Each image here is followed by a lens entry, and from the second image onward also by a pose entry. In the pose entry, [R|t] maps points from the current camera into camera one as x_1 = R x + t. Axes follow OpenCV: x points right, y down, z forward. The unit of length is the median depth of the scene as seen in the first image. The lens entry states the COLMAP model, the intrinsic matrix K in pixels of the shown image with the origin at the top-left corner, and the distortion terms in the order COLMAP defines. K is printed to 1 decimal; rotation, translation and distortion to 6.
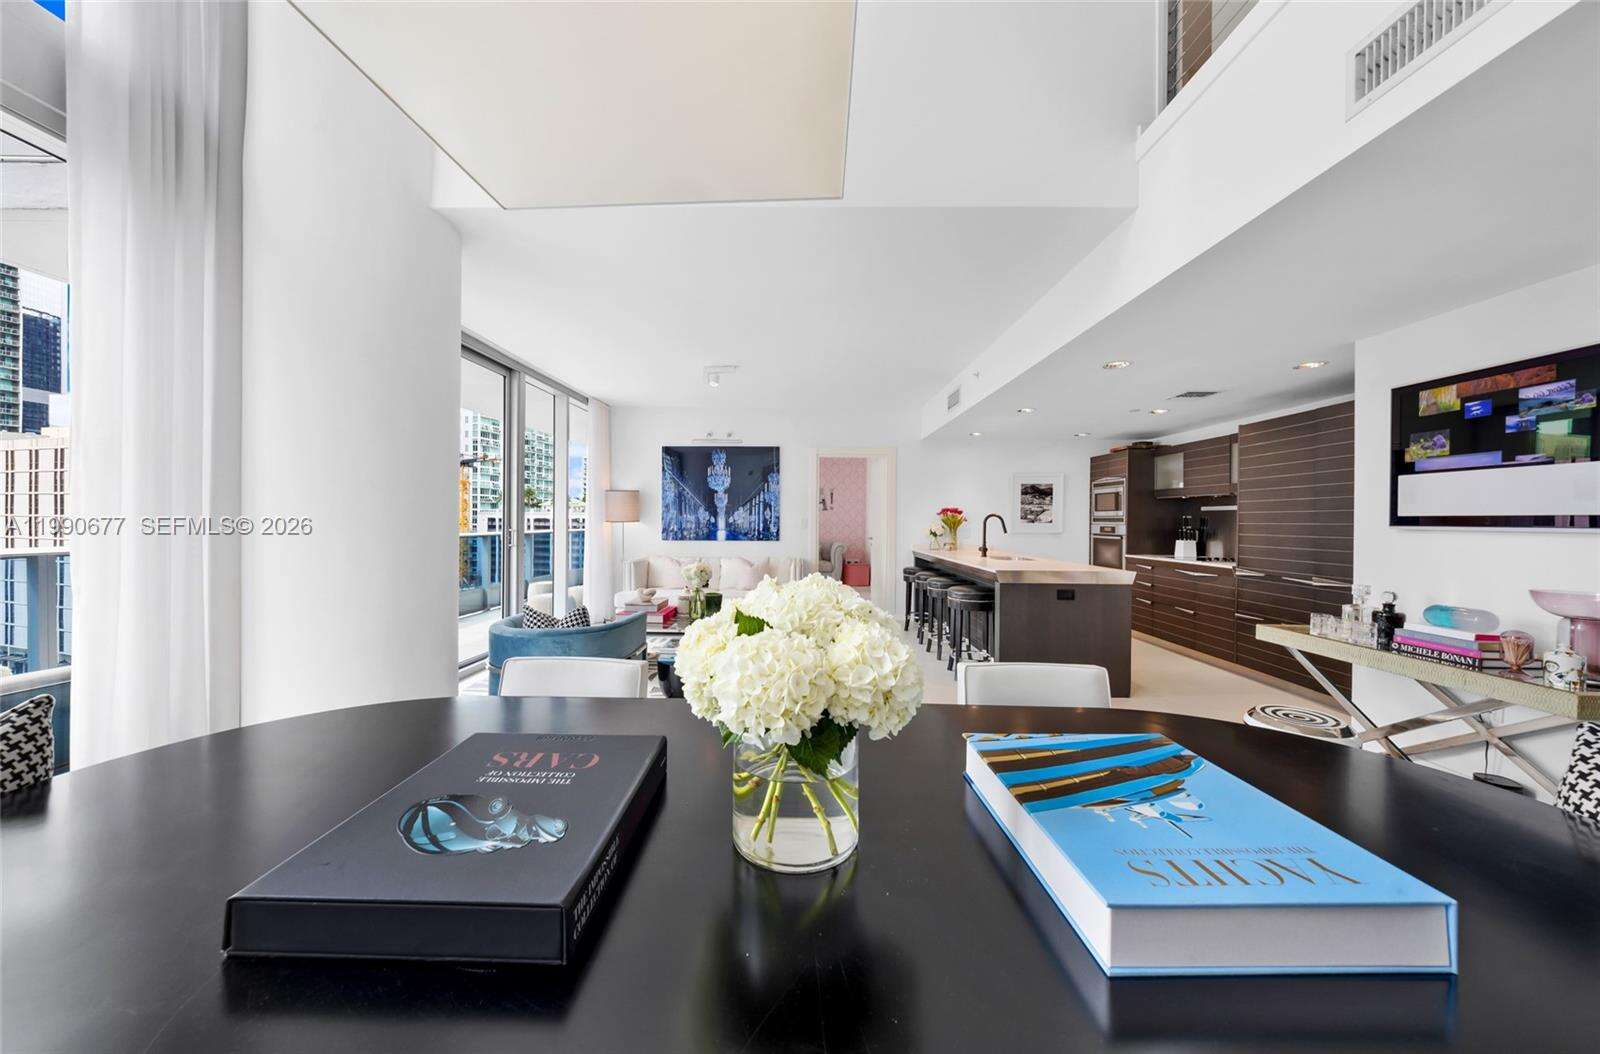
lens RADIAL K [[535.1, 0, 788.9], [0, 535.1, 522.6], [0, 0, 1]] dist [0.008930, 0.000001]
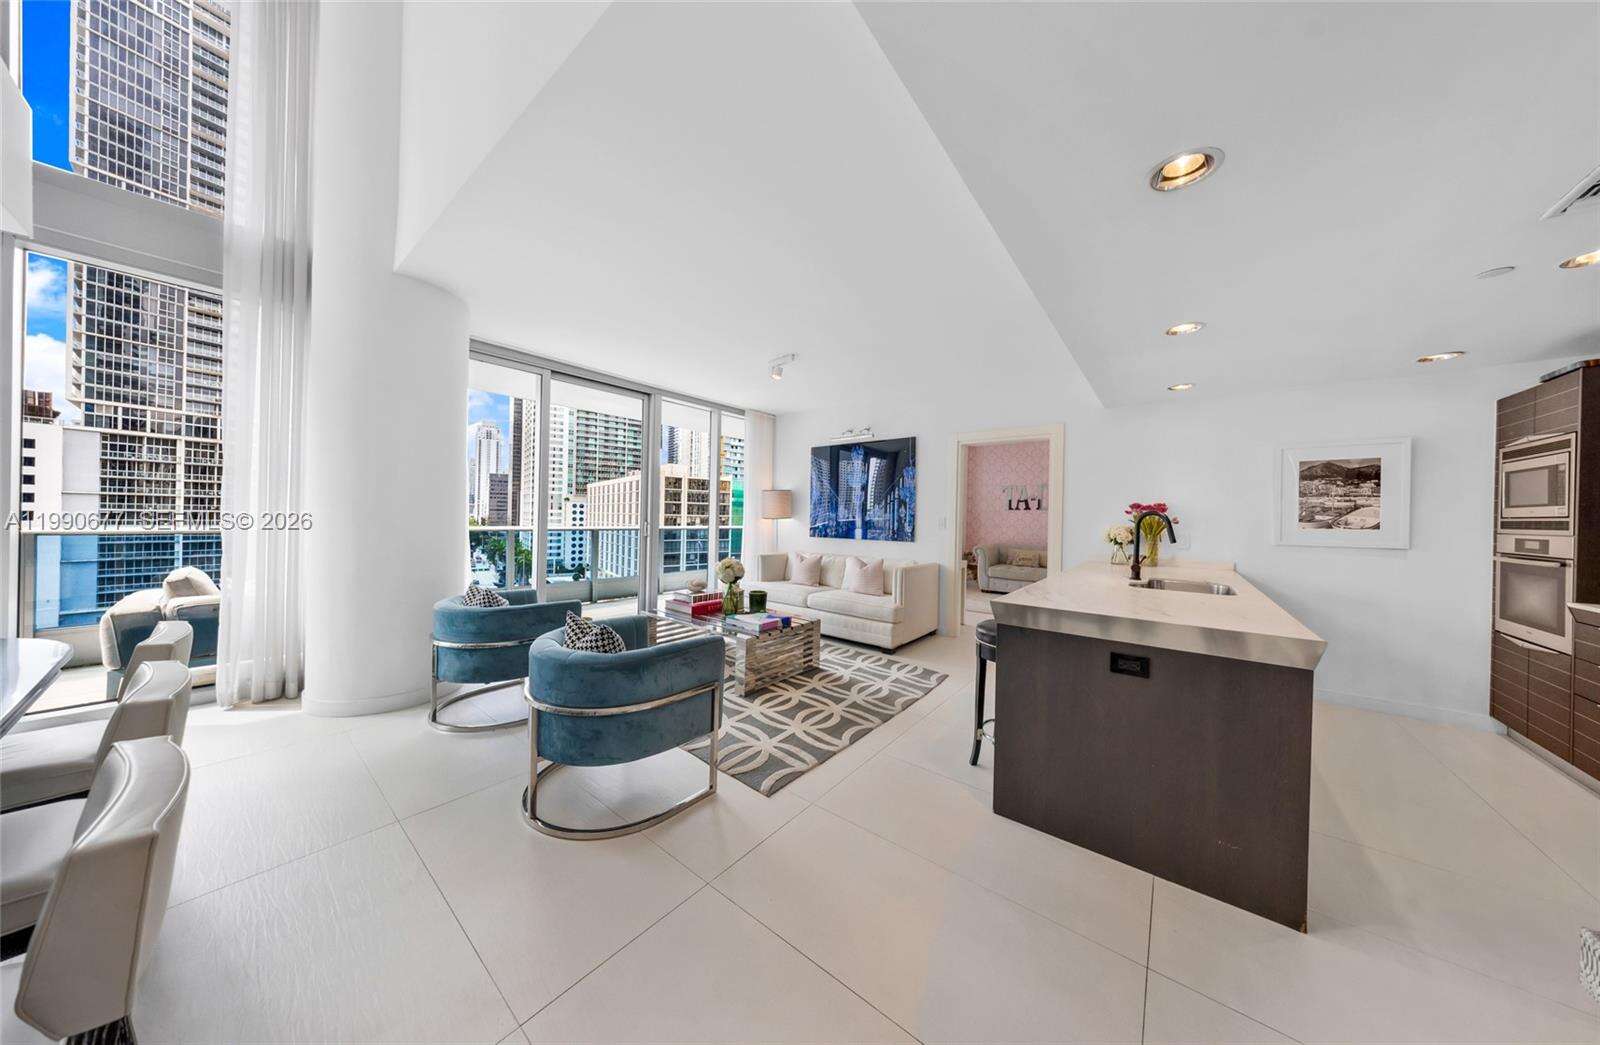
lens RADIAL K [[473.0, 0, 803.3], [0, 473.0, 517.4], [0, 0, 1]] dist [-0.007848, 0.001915]
pose [[0.790022, 0.009875, -0.612999, 0.322942], [-0.017180, 0.999834, -0.006035, 0.001064], [0.612838, 0.015299, 0.790061, 0.266529]]
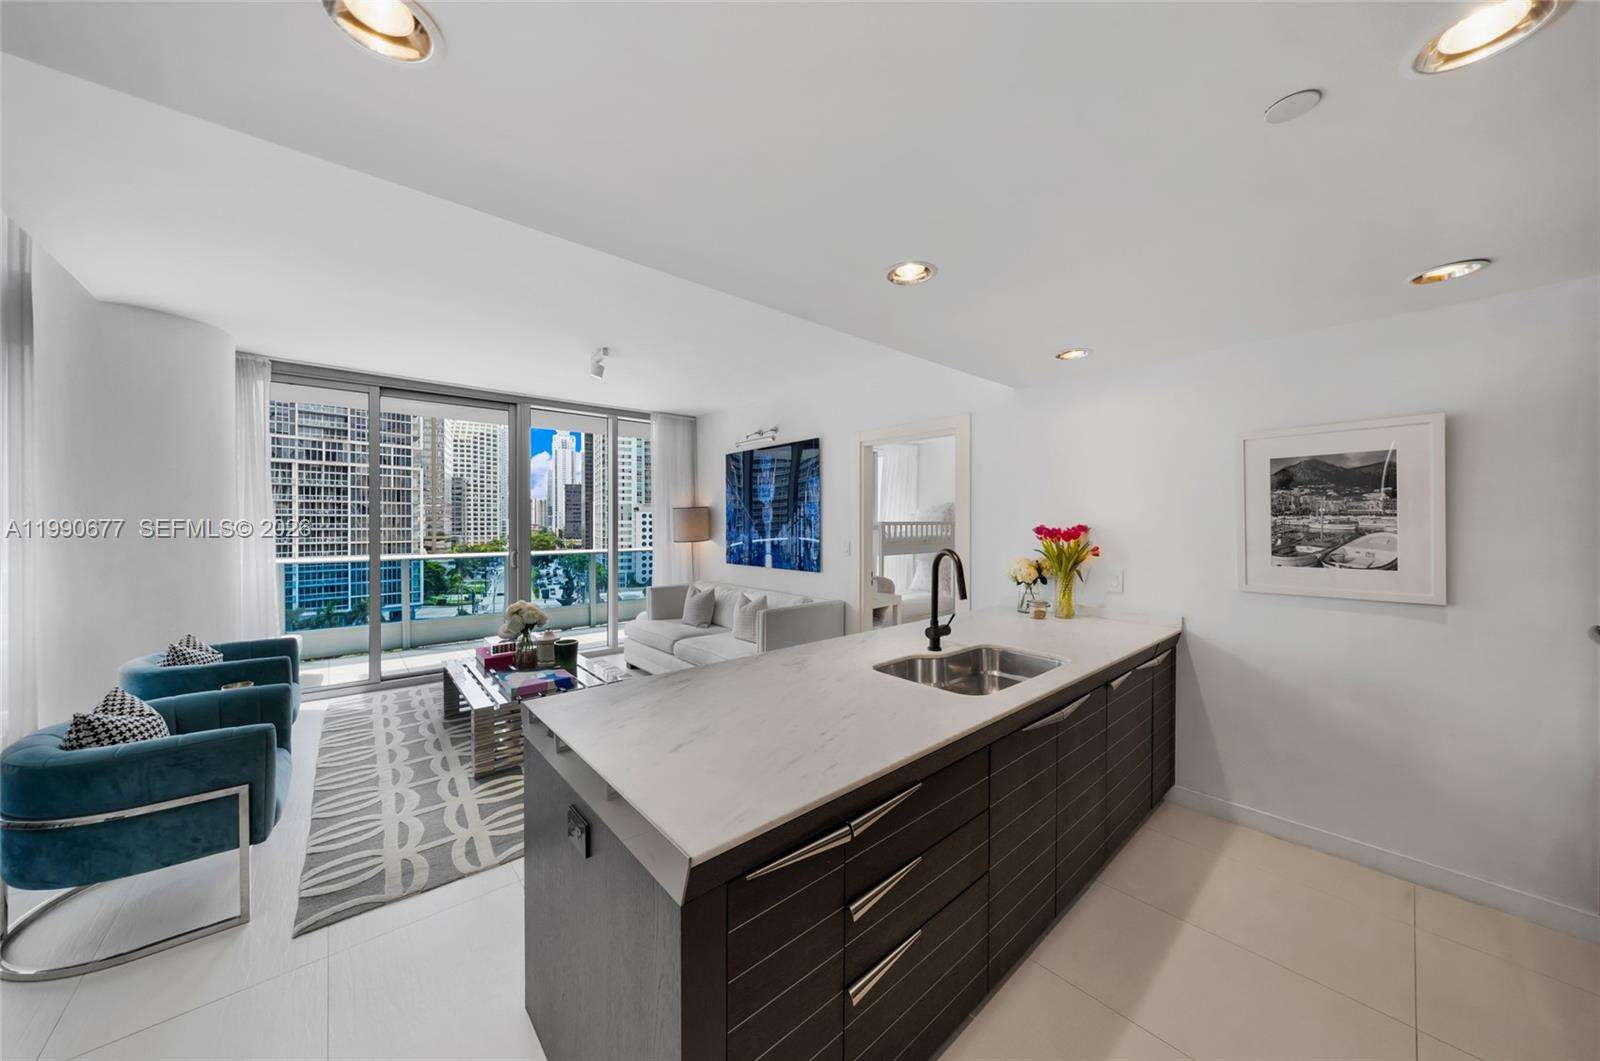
lens RADIAL K [[538.5, 0, 797.6], [0, 538.5, 527.0], [0, 0, 1]] dist [-0.008558, -0.000025]
pose [[0.665884, -0.000152, -0.746056, 0.493258], [0.001725, 0.999998, 0.001335, -0.026917], [0.746054, -0.002176, 0.665882, 0.518611]]
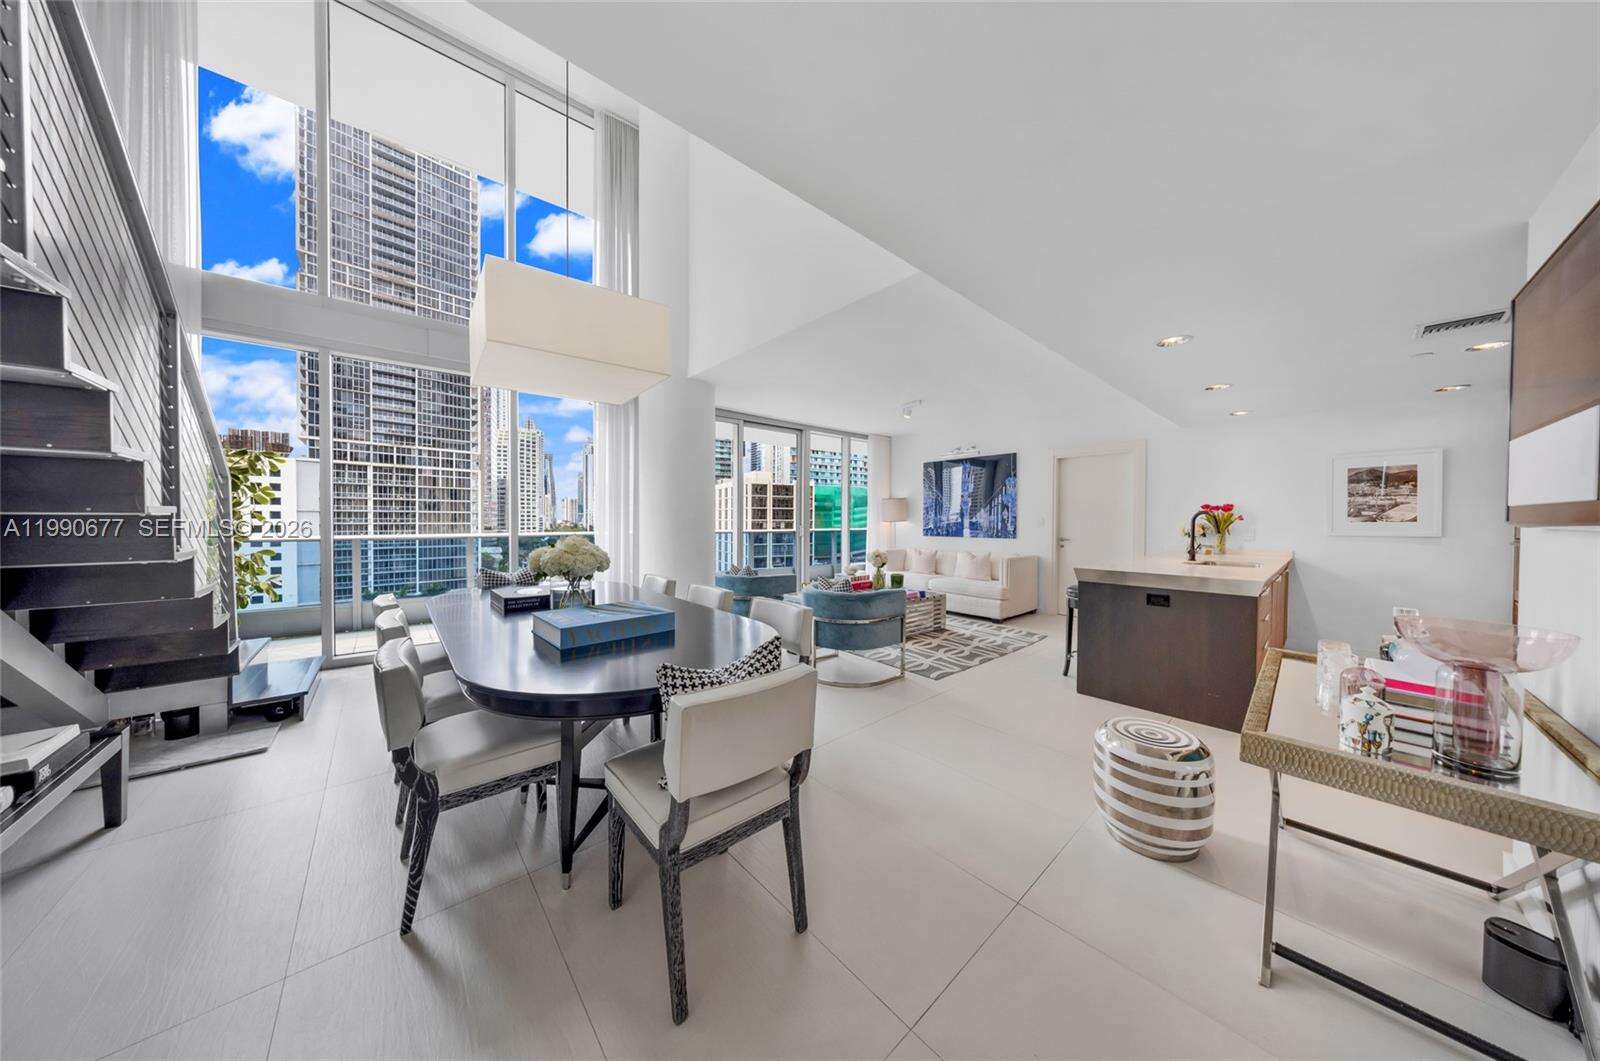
lens RADIAL K [[475.5, 0, 797.1], [0, 475.5, 526.0], [0, 0, 1]] dist [-0.004013, -0.000001]
pose [[0.666016, 0.005603, -0.745916, 0.417145], [-0.001877, 0.999981, 0.005836, 0.003656], [0.745935, -0.002487, 0.666014, 0.013685]]
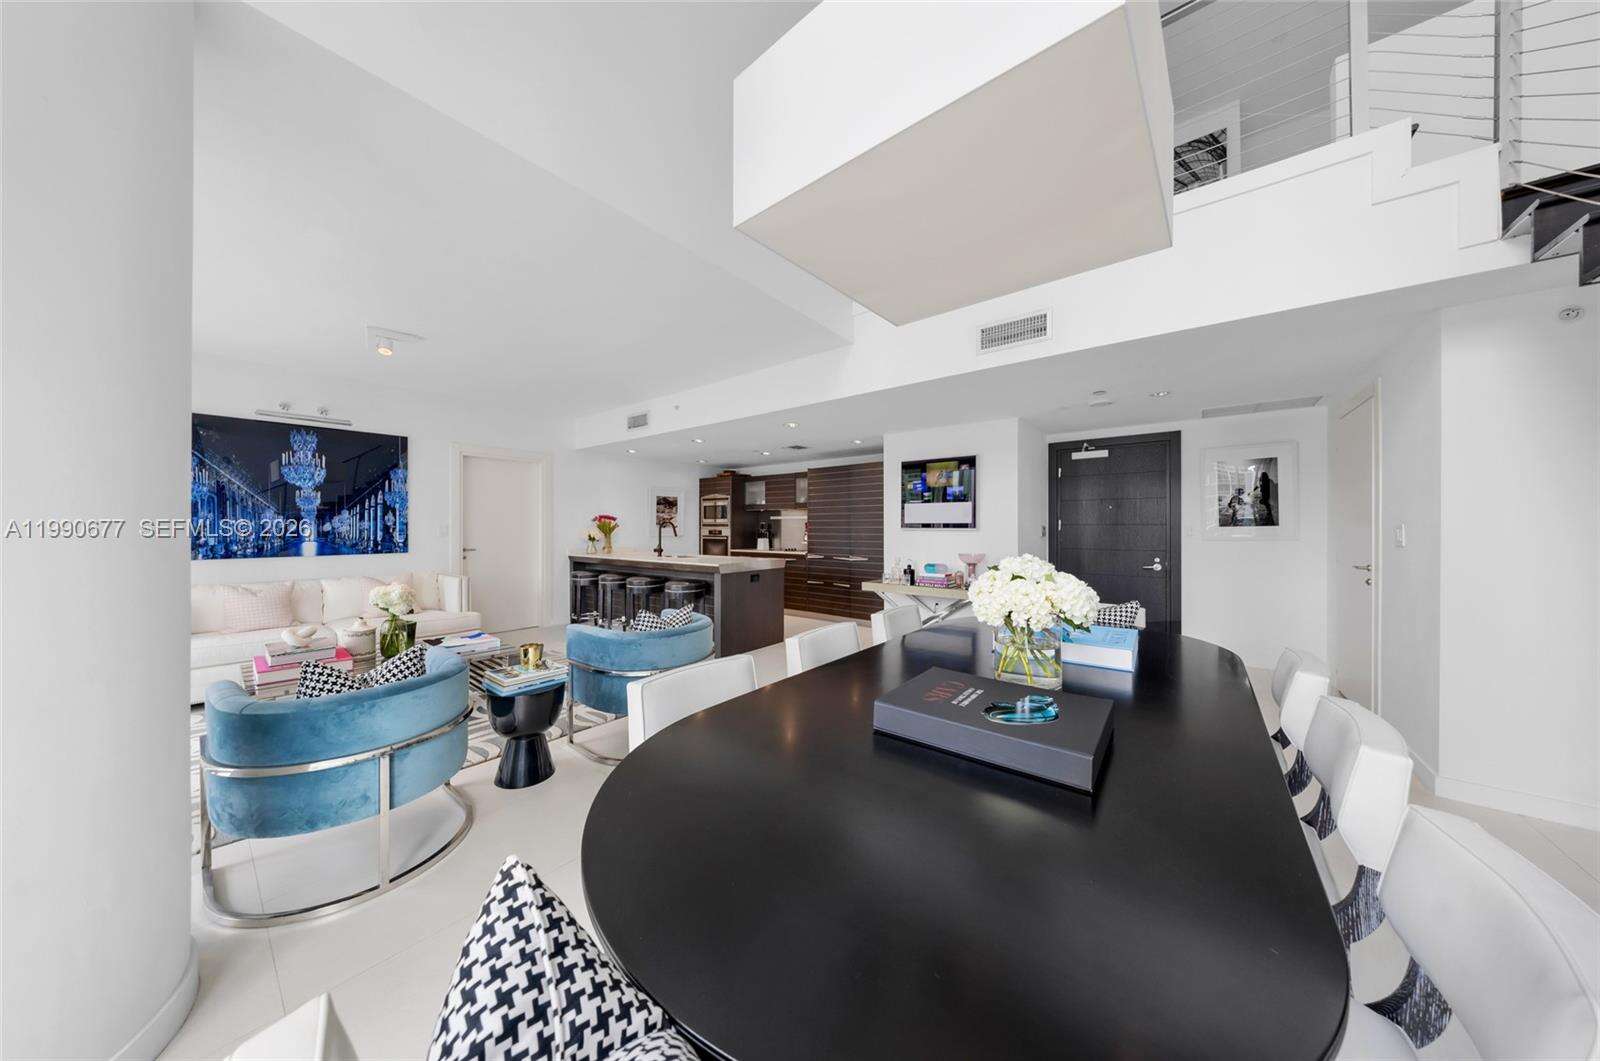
lens RADIAL K [[475.5, 0, 797.1], [0, 475.5, 526.0], [0, 0, 1]] dist [-0.004013, -0.000001]
pose [[0.606681, -0.005280, 0.794928, -0.237065], [0.007350, 0.999972, 0.001033, -0.002584], [-0.794911, 0.005216, 0.606703, 0.086374]]
